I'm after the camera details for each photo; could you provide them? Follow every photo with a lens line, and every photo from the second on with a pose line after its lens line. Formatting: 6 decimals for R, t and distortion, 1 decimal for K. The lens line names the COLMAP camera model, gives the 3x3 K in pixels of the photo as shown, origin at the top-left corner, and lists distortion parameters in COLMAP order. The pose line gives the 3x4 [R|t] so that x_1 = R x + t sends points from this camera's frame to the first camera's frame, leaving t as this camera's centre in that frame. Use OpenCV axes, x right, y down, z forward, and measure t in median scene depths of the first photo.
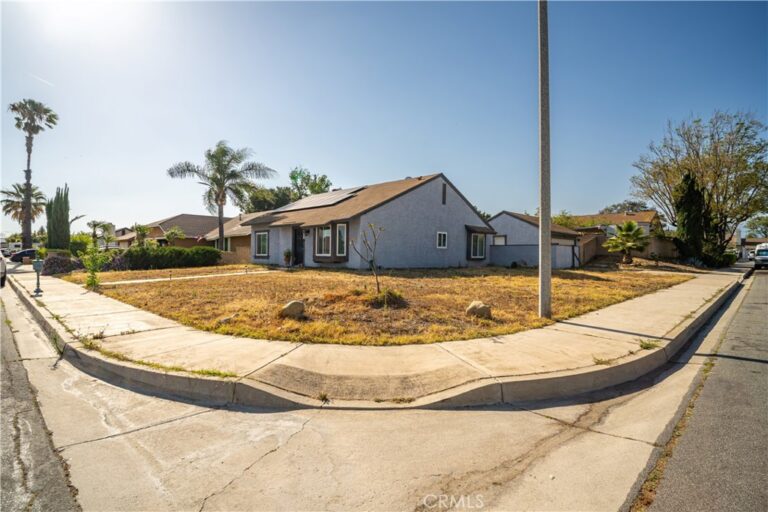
lens RADIAL K [[394.9, 0, 381.2], [0, 394.9, 257.3], [0, 0, 1]] dist [-0.005336, -0.000381]
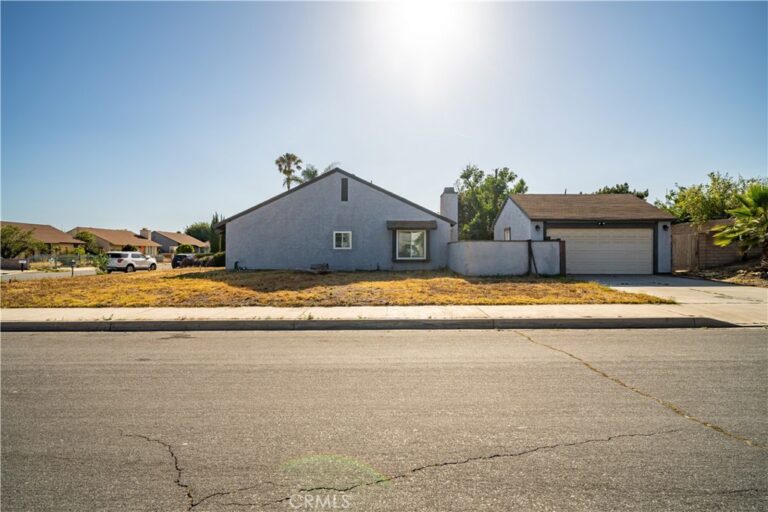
lens RADIAL K [[394.9, 0, 381.2], [0, 394.9, 257.3], [0, 0, 1]] dist [-0.005336, -0.000381]
pose [[0.687203, -0.001767, -0.726463, 0.870803], [0.003299, 0.999994, 0.000688, -0.004015], [0.726458, -0.002869, 0.687205, 0.428853]]
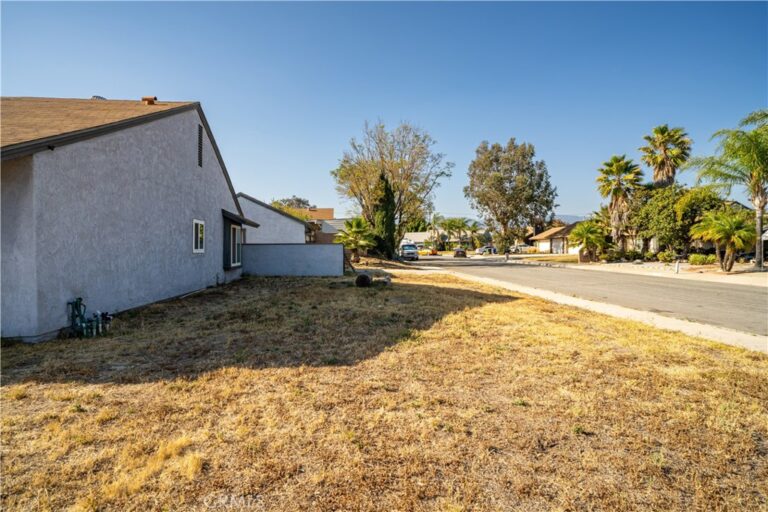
lens RADIAL K [[394.9, 0, 381.2], [0, 394.9, 257.3], [0, 0, 1]] dist [-0.005336, -0.000381]
pose [[0.623408, -0.030347, 0.781308, -0.095679], [0.016349, 0.999534, 0.025778, -0.025721], [-0.781726, -0.003297, 0.623614, 0.493737]]
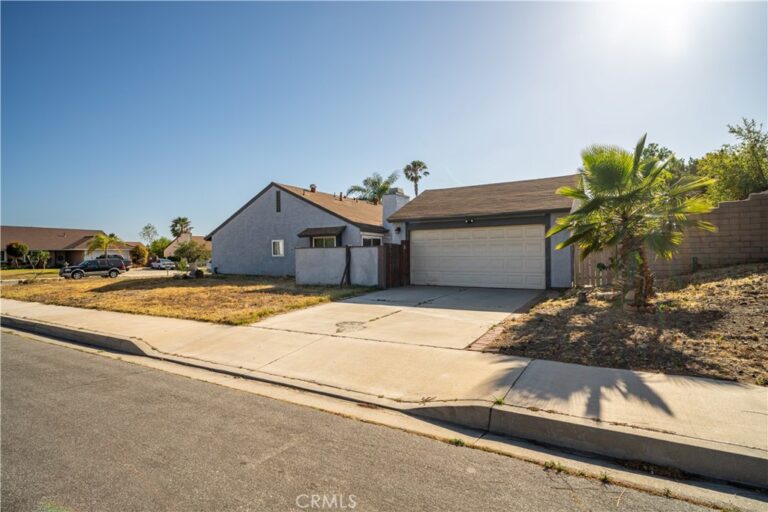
lens RADIAL K [[394.9, 0, 381.2], [0, 394.9, 257.3], [0, 0, 1]] dist [-0.005336, -0.000381]
pose [[0.216505, -0.010379, -0.976226, 1.165087], [0.007879, 0.999930, -0.008883, -0.009593], [0.976250, -0.005769, 0.216572, 1.025180]]
